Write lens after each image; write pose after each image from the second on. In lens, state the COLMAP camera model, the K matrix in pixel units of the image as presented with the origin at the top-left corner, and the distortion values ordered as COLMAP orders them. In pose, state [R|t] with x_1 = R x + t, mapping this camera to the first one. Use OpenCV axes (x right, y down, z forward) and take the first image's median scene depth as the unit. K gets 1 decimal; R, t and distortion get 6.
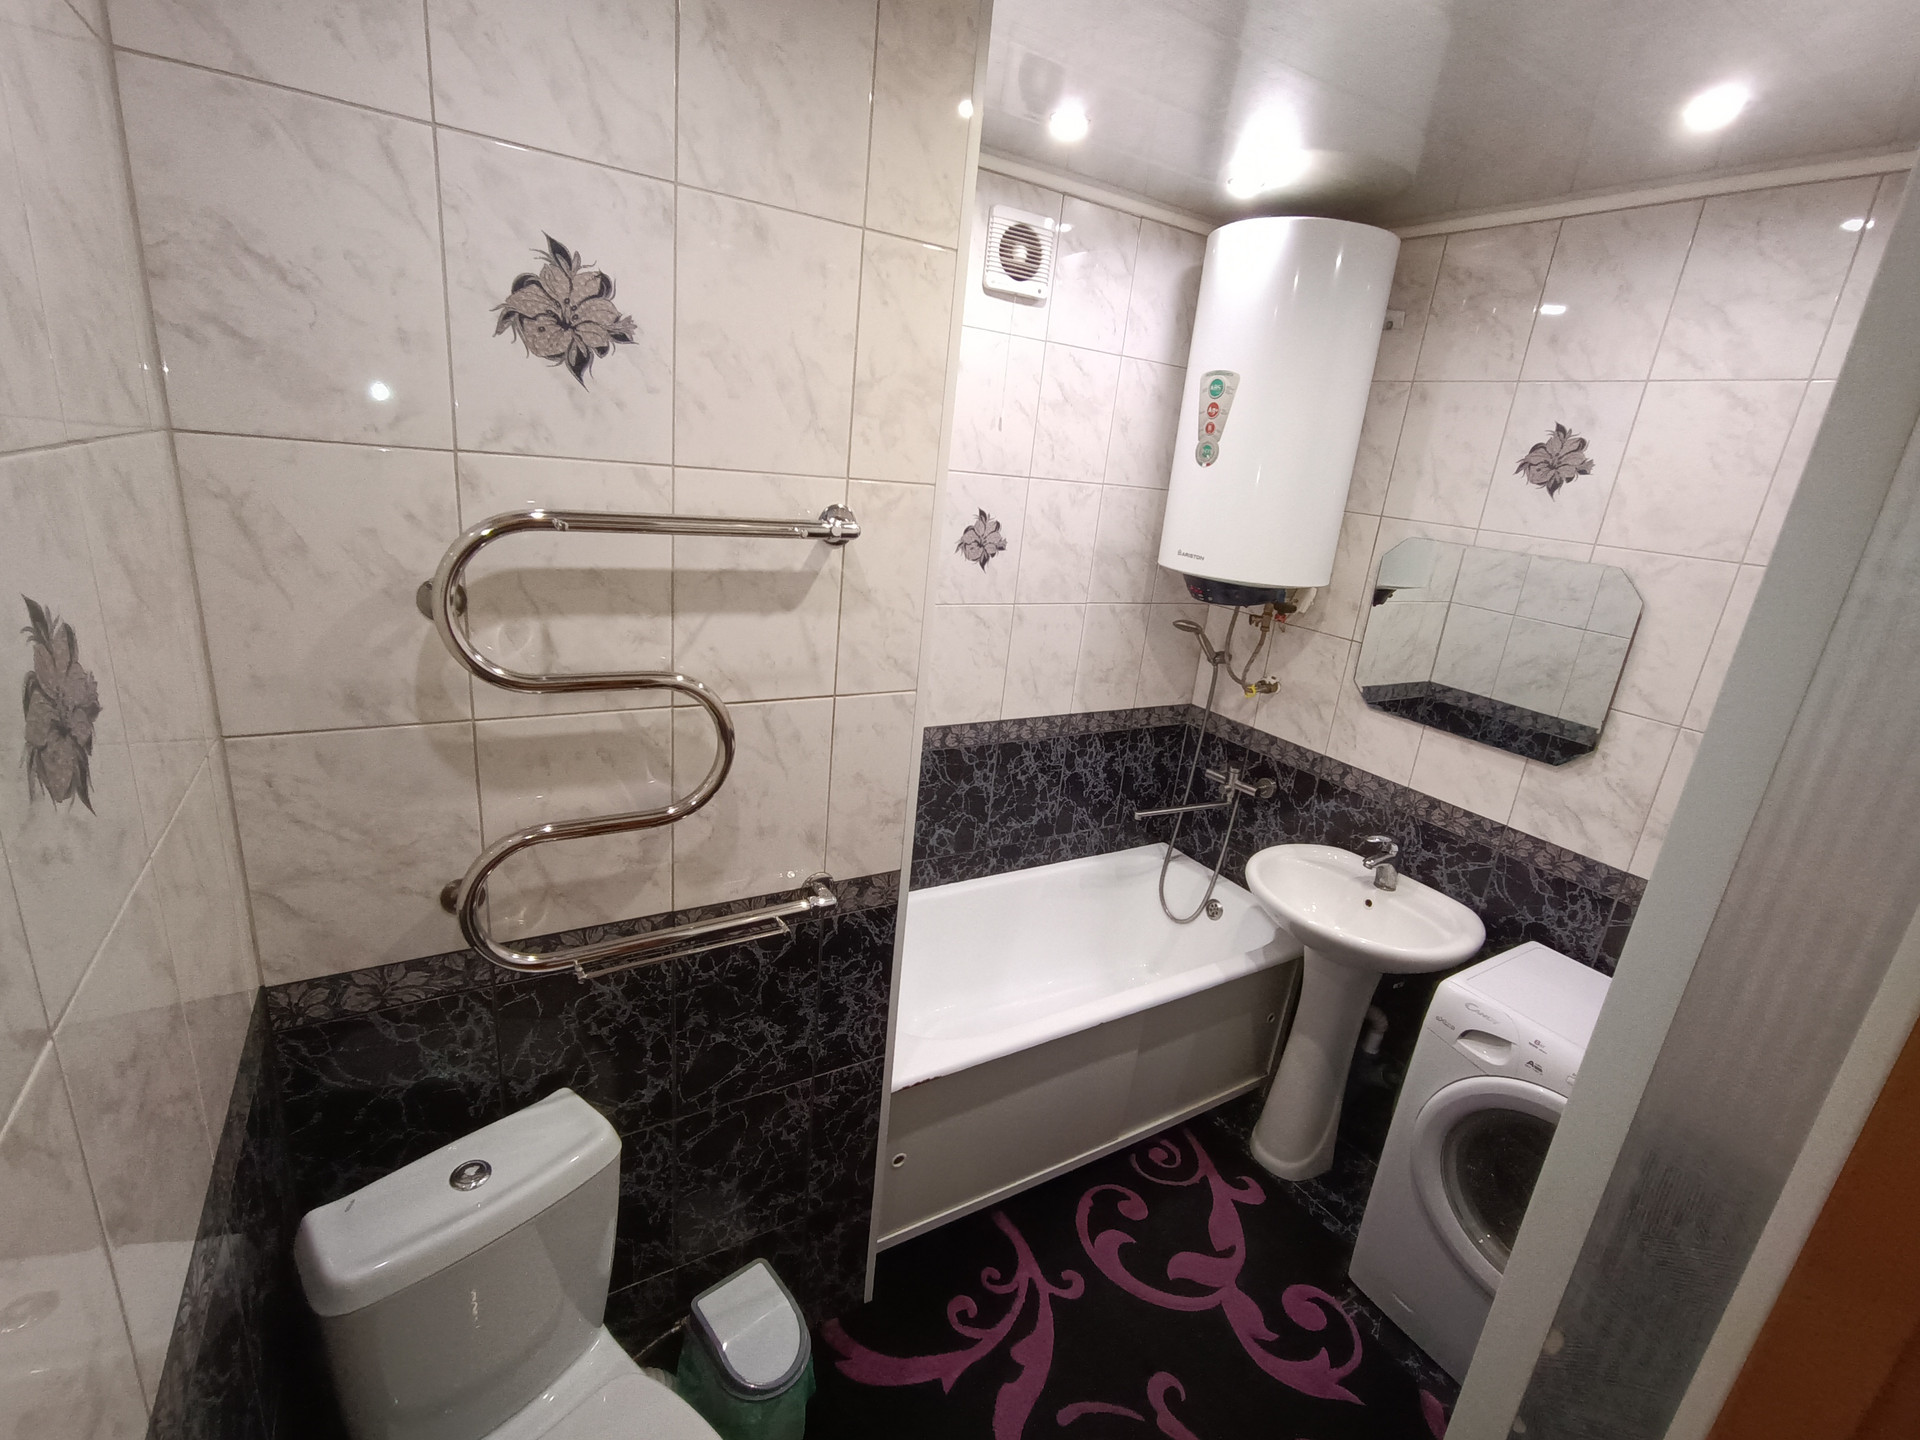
lens RADIAL K [[879.7, 0, 964.7], [0, 879.7, 717.9], [0, 0, 1]] dist [-0.027079, 0.018583]
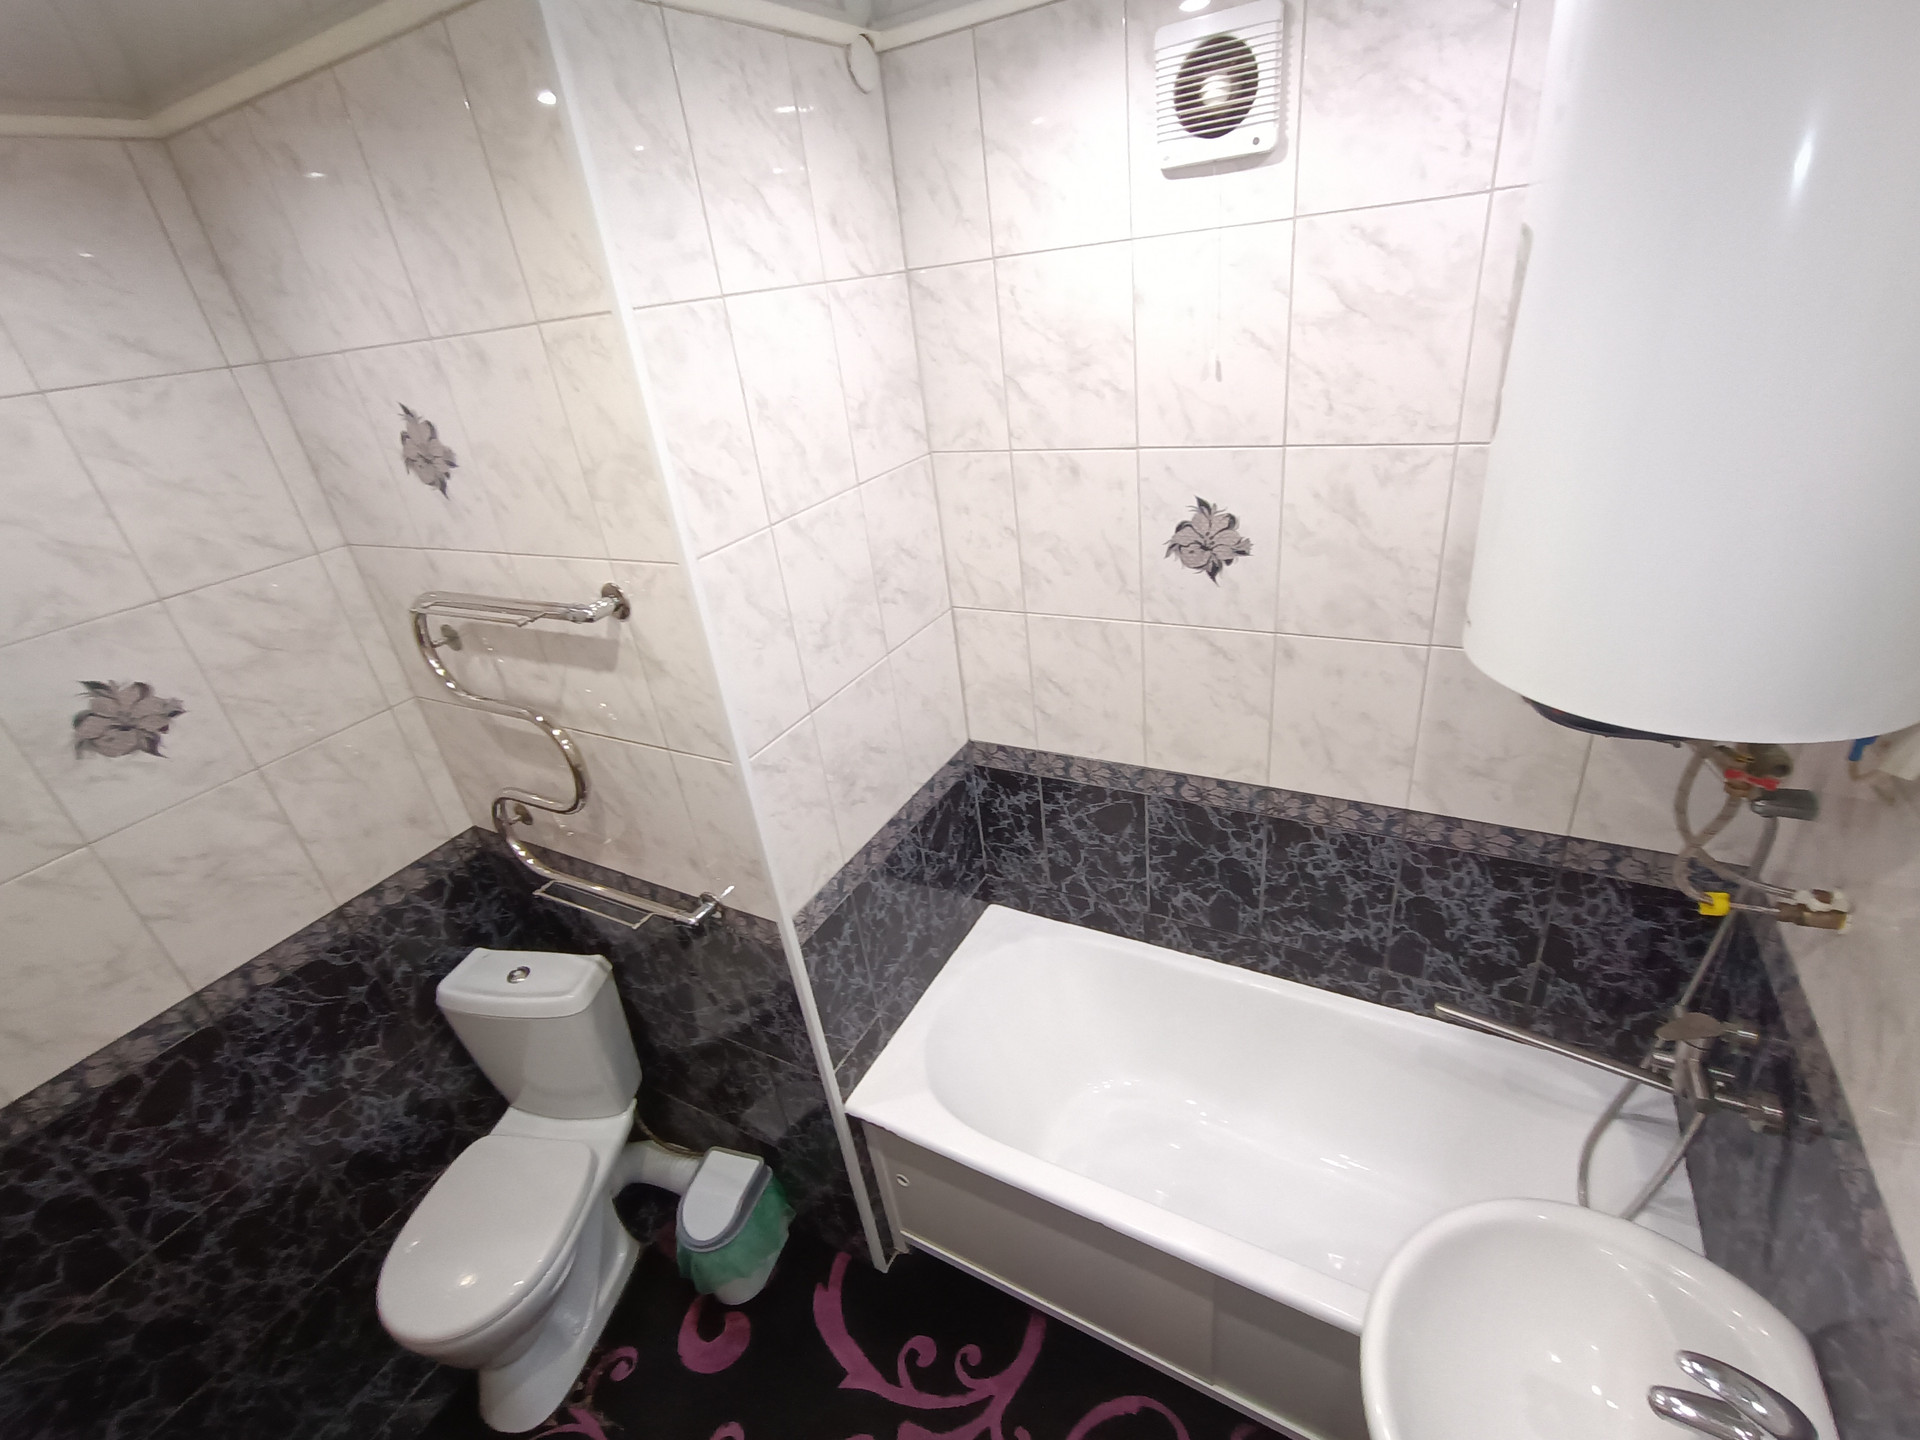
lens RADIAL K [[879.7, 0, 958.2], [0, 879.7, 718.5], [0, 0, 1]] dist [-0.027079, 0.018583]
pose [[0.465648, 0.258928, -0.846243, 0.523561], [-0.095812, 0.965369, 0.242656, -0.203770], [0.879768, -0.031912, 0.474331, 0.461899]]
